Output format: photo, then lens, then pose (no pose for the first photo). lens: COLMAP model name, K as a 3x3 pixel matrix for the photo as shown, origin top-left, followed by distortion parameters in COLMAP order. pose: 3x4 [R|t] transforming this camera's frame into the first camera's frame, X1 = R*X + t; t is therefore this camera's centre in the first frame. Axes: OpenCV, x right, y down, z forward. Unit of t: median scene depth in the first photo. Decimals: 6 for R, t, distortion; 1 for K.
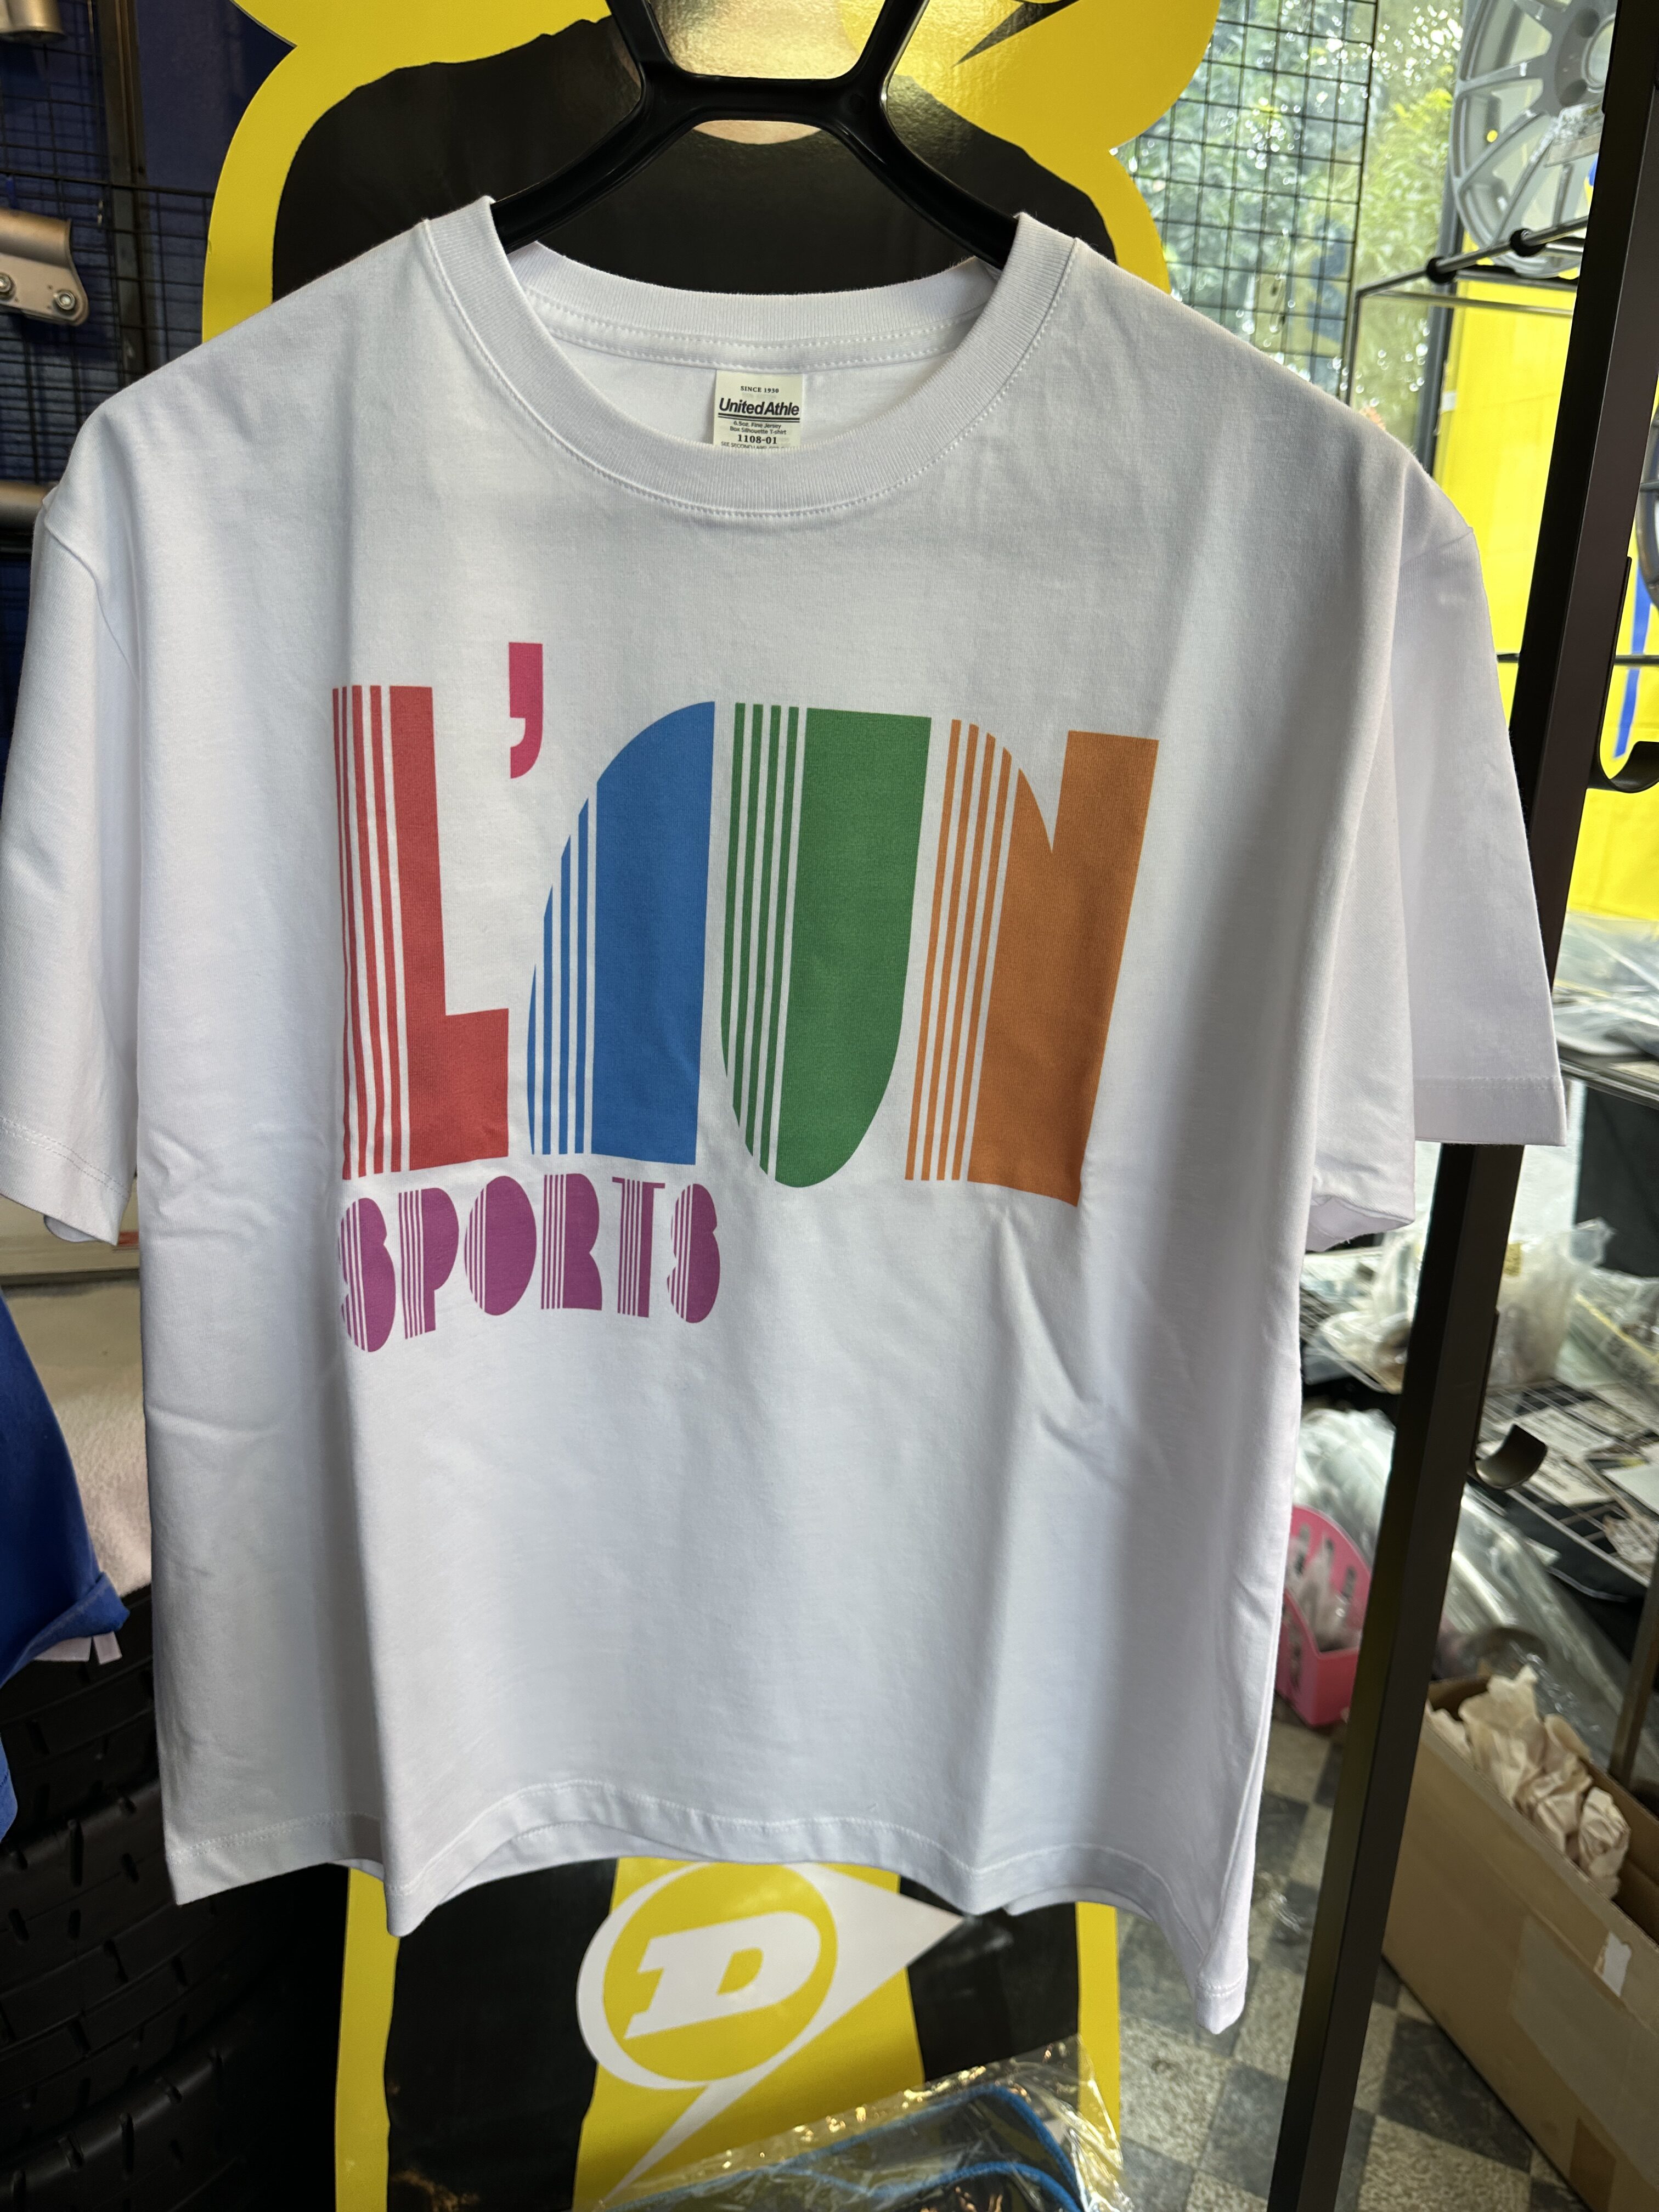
lens RADIAL K [[1569.1, 0, 779.8], [0, 1569.1, 1129.7], [0, 0, 1]] dist [-0.015914, -0.000775]
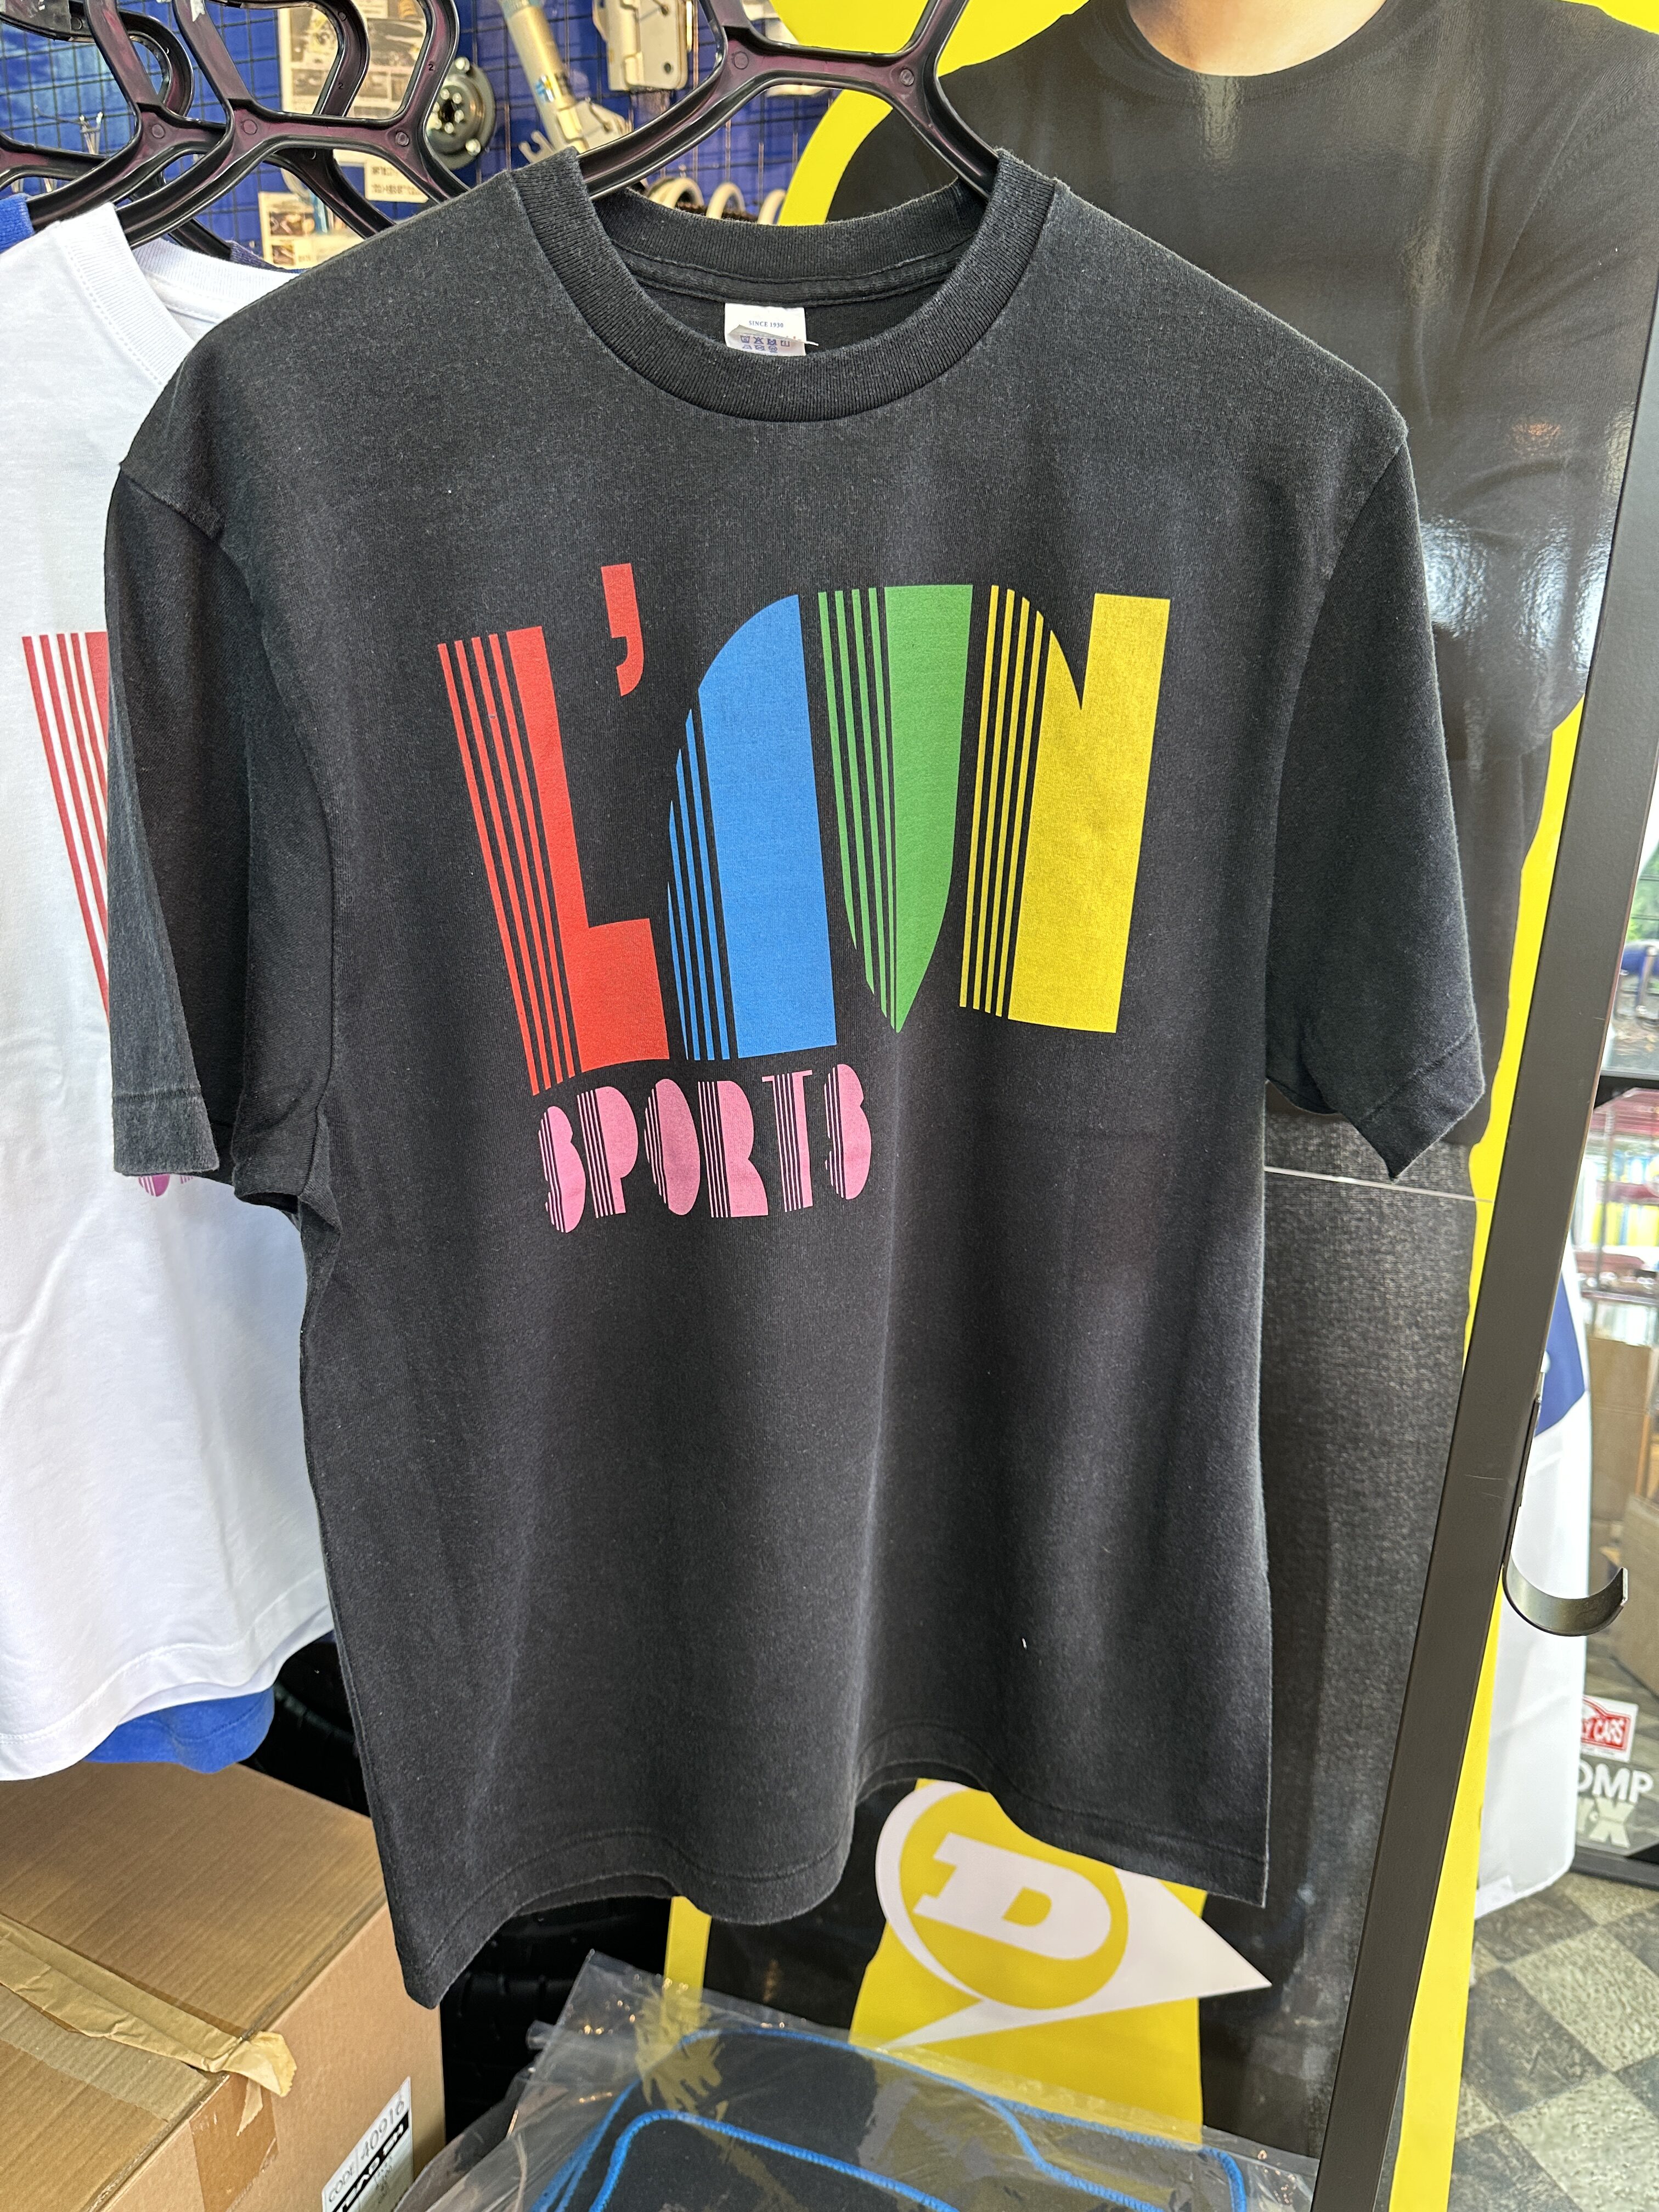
lens RADIAL K [[1569.1, 0, 837.7], [0, 1569.1, 1115.8], [0, 0, 1]] dist [-0.015914, -0.000775]
pose [[0.768957, 0.184401, -0.612129, 0.297678], [-0.183180, 0.980903, 0.065381, -0.009362], [0.612495, 0.061855, 0.788050, 0.065770]]
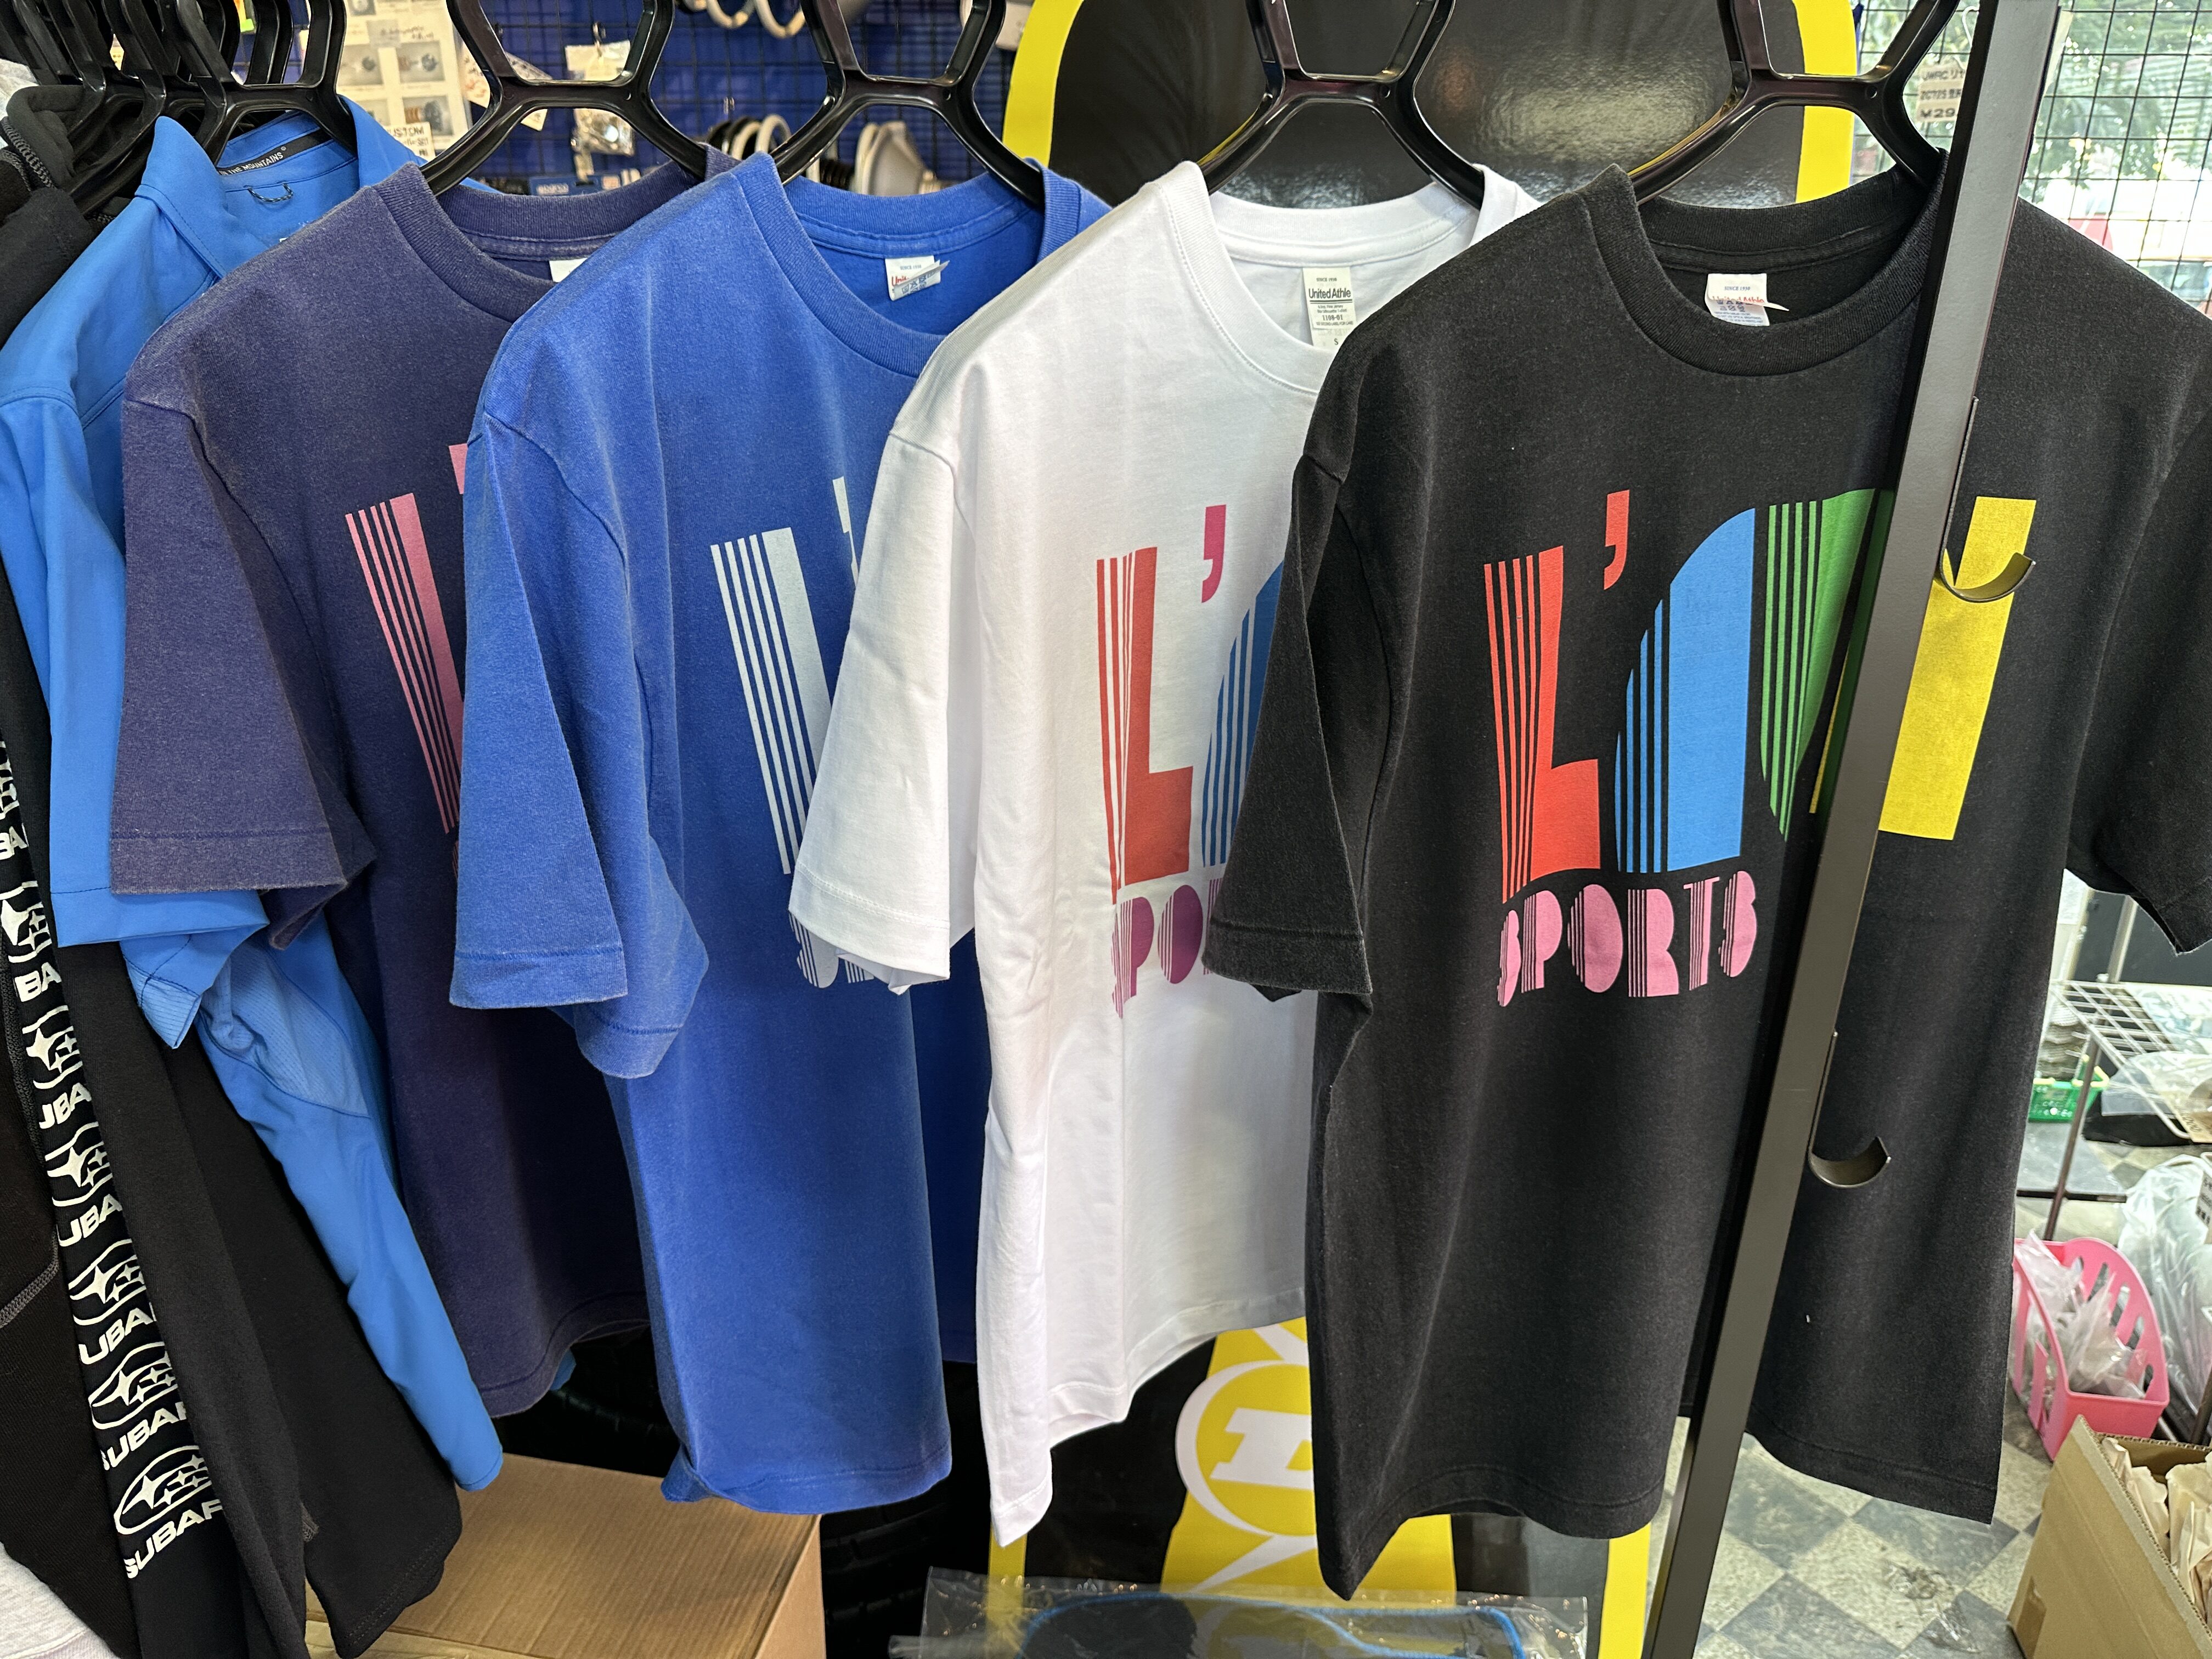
lens RADIAL K [[1569.1, 0, 1109.7], [0, 1569.1, 840.8], [0, 0, 1]] dist [-0.015914, -0.000775]
pose [[0.905885, 0.141193, -0.399295, 0.190438], [-0.110074, 0.988885, 0.099951, -0.040733], [0.408969, -0.046592, 0.911358, -0.132109]]
